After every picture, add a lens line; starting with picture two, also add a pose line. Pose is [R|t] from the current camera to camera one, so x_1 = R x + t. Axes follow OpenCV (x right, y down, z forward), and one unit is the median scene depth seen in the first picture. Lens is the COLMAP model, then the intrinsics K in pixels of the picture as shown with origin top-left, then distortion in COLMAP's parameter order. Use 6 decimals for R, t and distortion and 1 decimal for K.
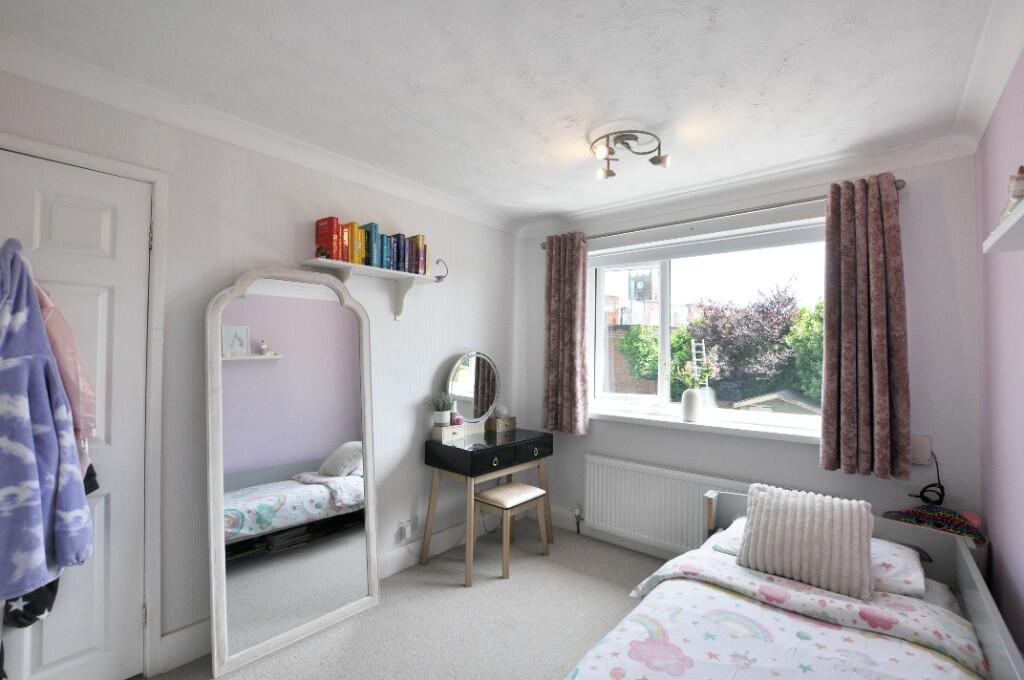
lens RADIAL K [[450.7, 0, 508.5], [0, 450.7, 342.8], [0, 0, 1]] dist [-0.016269, 0.000066]
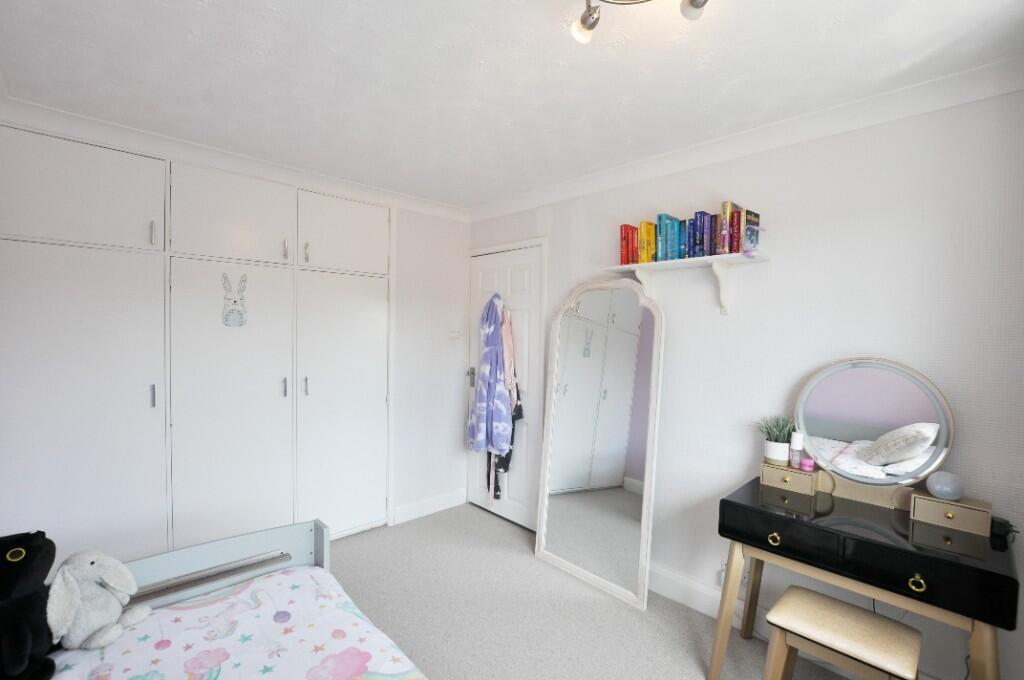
lens RADIAL K [[450.7, 0, 508.5], [0, 450.7, 342.8], [0, 0, 1]] dist [-0.016269, 0.000066]
pose [[-0.088063, 0.015111, -0.996000, 0.759735], [0.001126, 0.999886, 0.015071, -0.014753], [0.996114, 0.000206, -0.088070, 0.873276]]
